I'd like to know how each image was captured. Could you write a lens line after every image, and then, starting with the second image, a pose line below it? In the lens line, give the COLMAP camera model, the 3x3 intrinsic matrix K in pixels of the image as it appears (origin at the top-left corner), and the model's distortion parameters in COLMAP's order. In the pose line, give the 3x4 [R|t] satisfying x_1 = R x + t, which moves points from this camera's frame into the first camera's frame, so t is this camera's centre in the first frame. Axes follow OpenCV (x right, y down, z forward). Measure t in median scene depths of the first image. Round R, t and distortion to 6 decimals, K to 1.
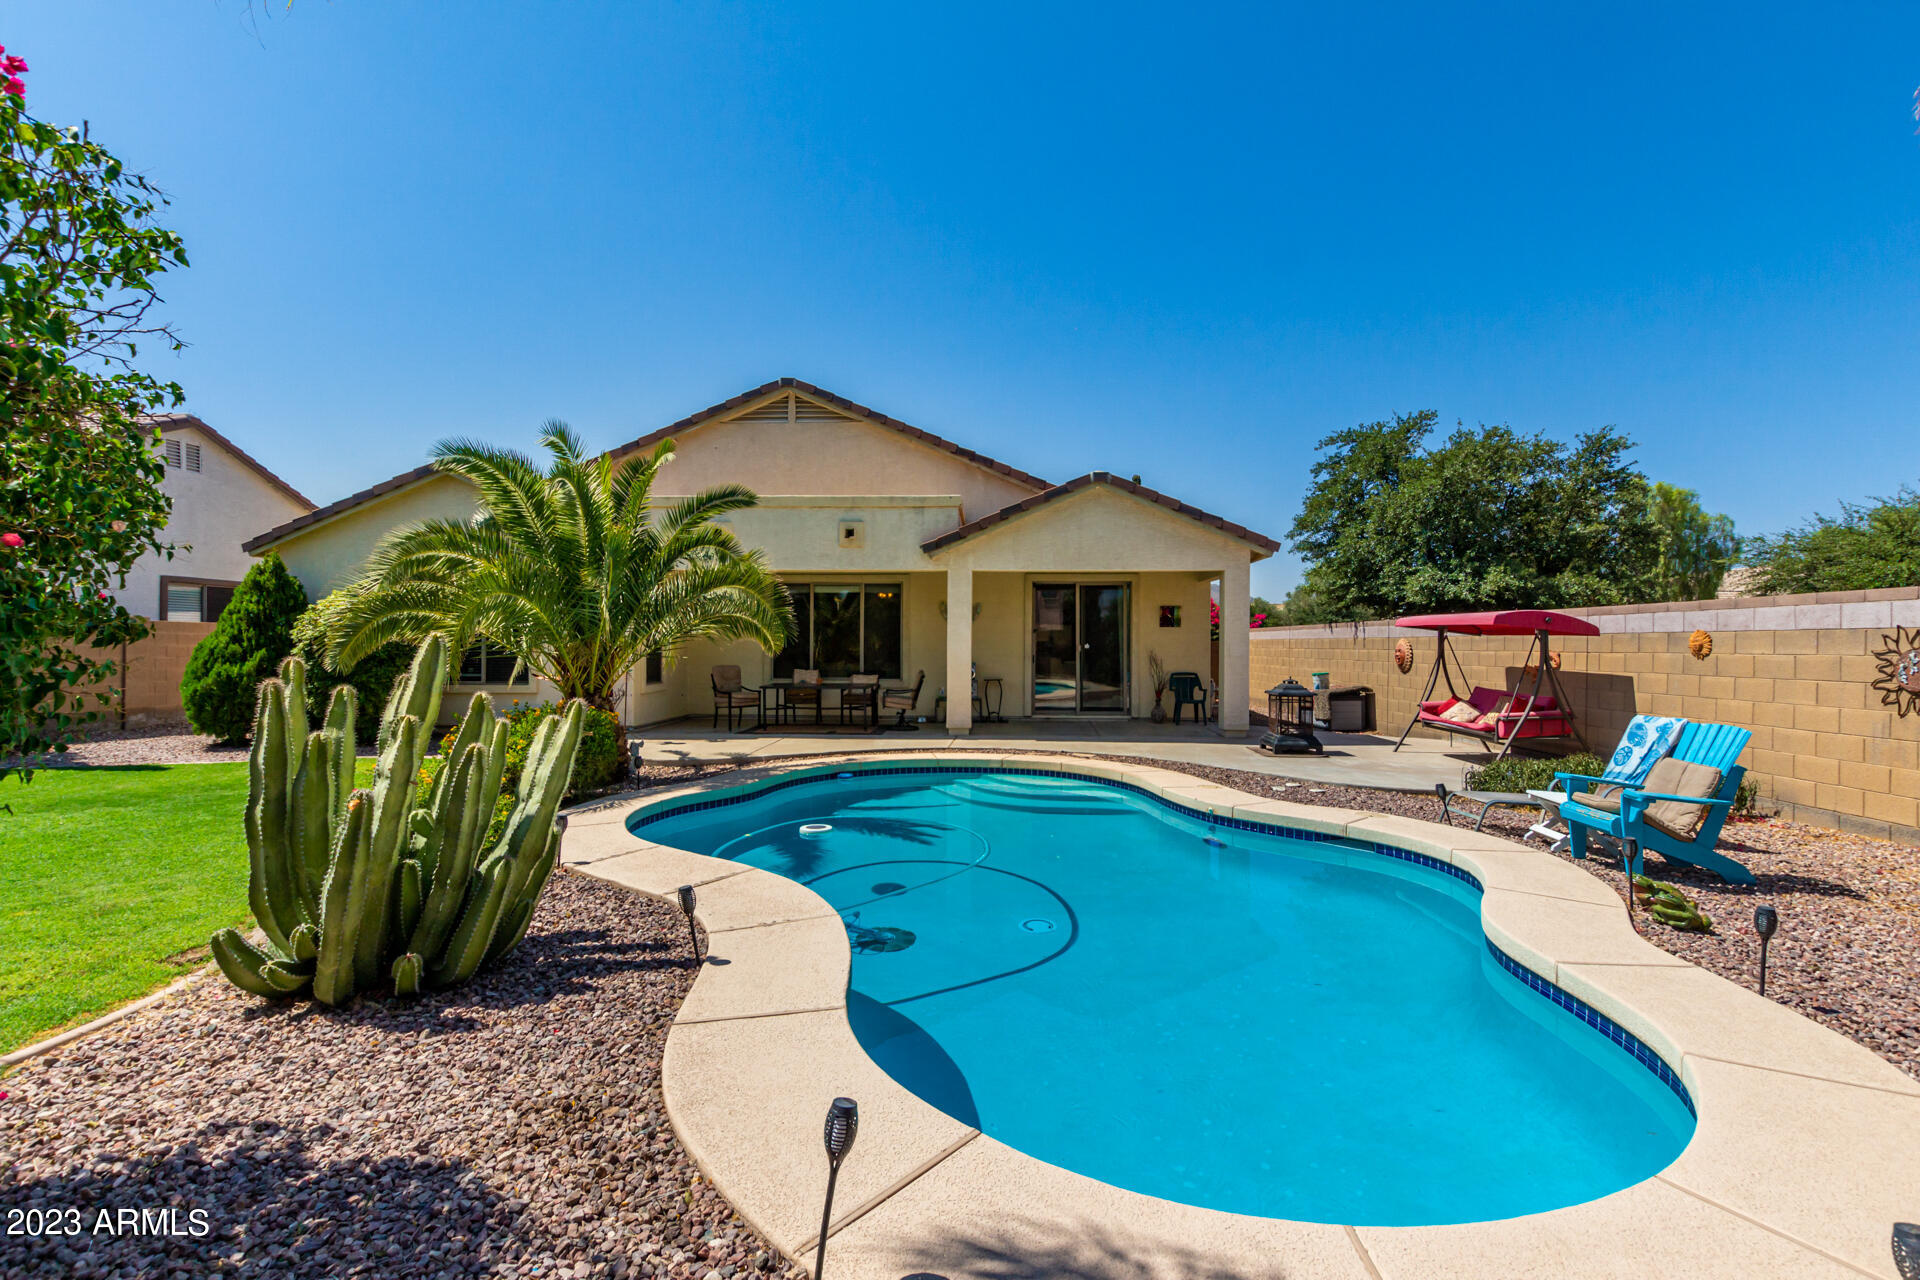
lens RADIAL K [[871.9, 0, 960.0], [0, 871.9, 636.7], [0, 0, 1]] dist [0.010145, -0.001999]
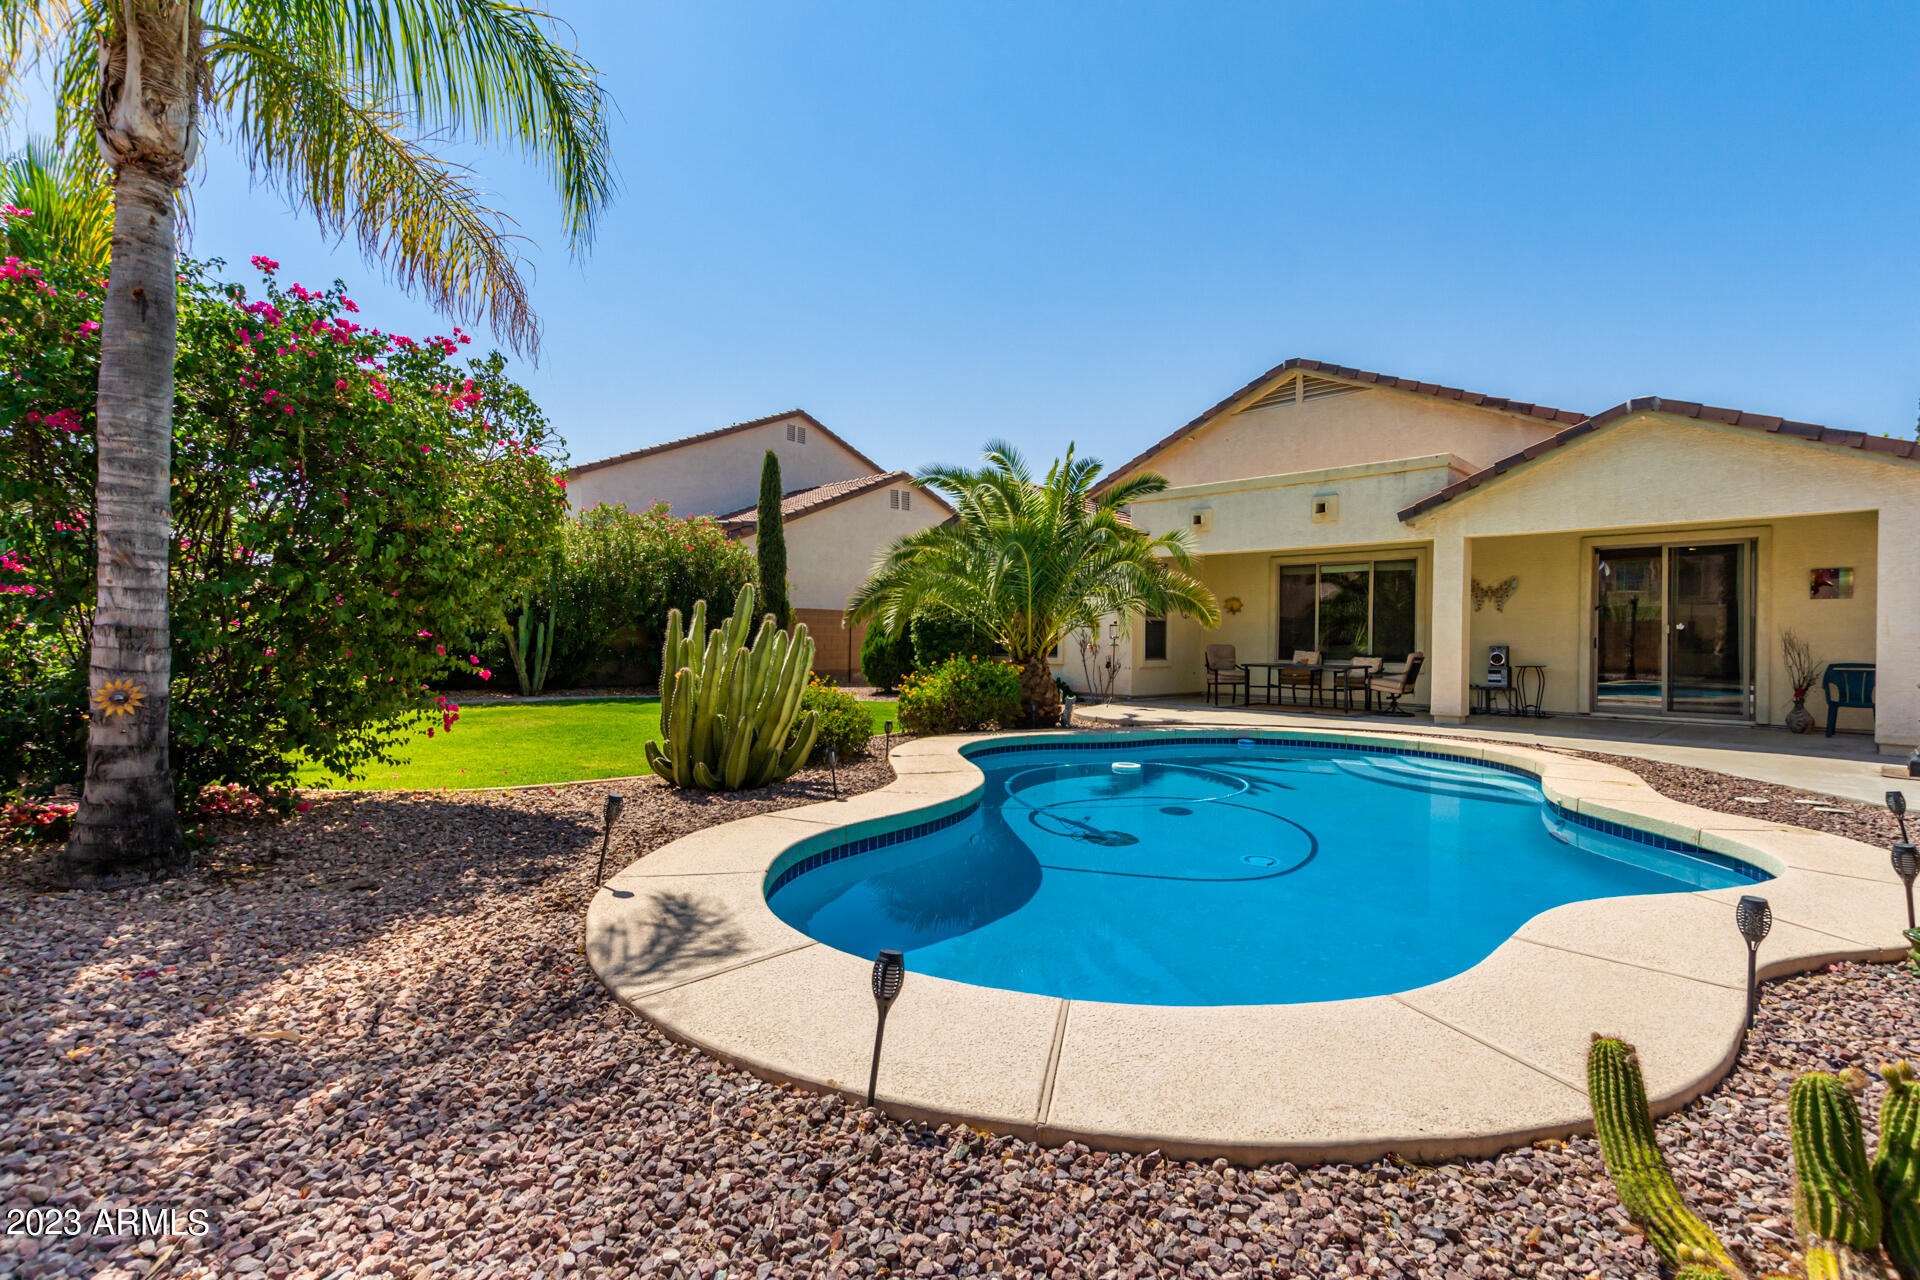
lens RADIAL K [[871.9, 0, 971.5], [0, 871.9, 632.0], [0, 0, 1]] dist [0.010145, -0.001999]
pose [[0.739010, 0.000894, -0.673694, 0.216013], [-0.005807, 0.999970, -0.005043, 0.024464], [0.673670, 0.007639, 0.738993, 0.015982]]
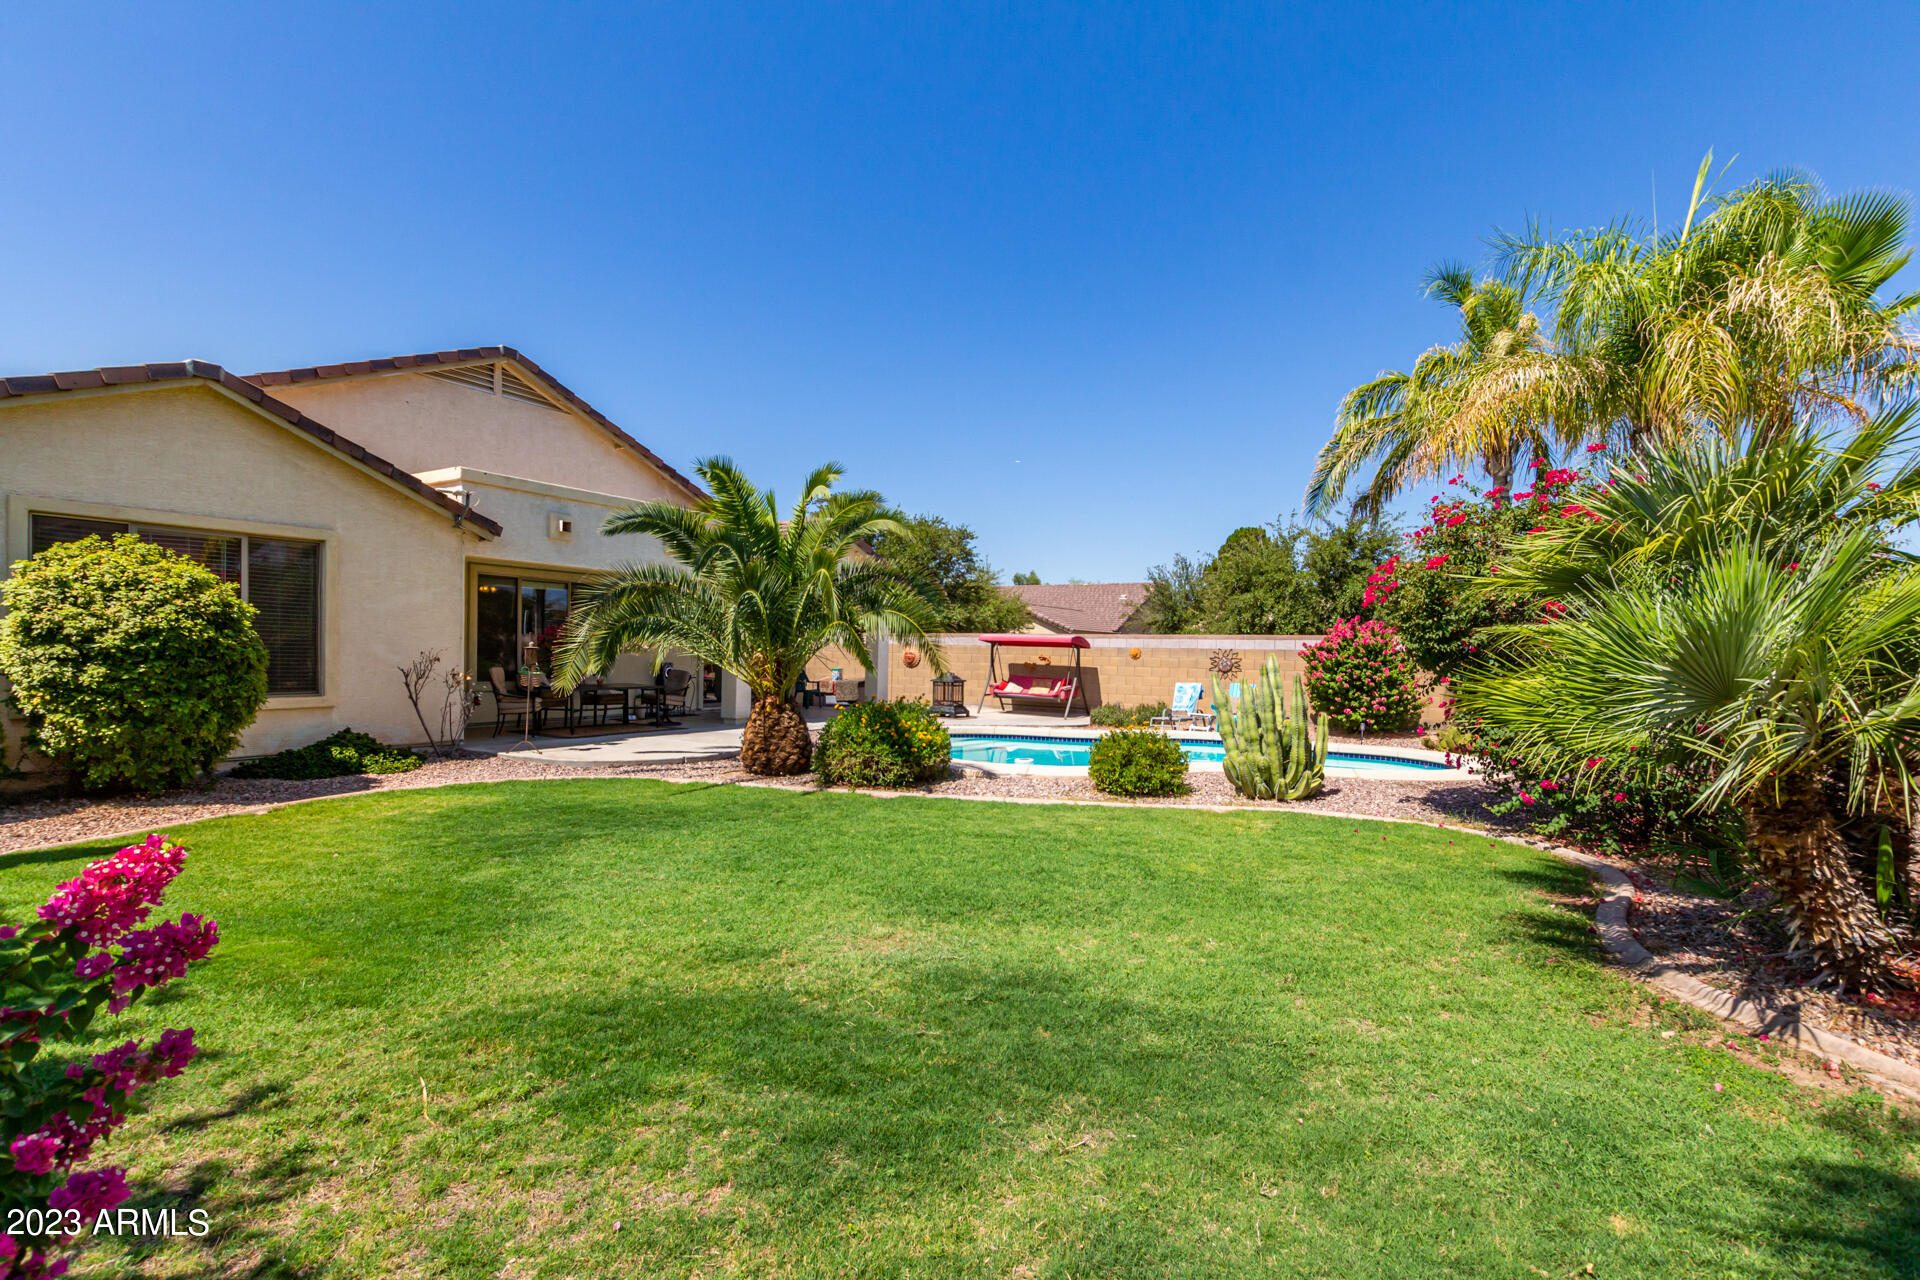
lens RADIAL K [[871.9, 0, 973.5], [0, 871.9, 642.8], [0, 0, 1]] dist [0.010145, -0.001999]
pose [[0.489456, 0.013589, 0.871922, -0.786655], [-0.027413, 0.999624, -0.000191, -0.004363], [-0.871597, -0.023809, 0.489644, 0.135991]]
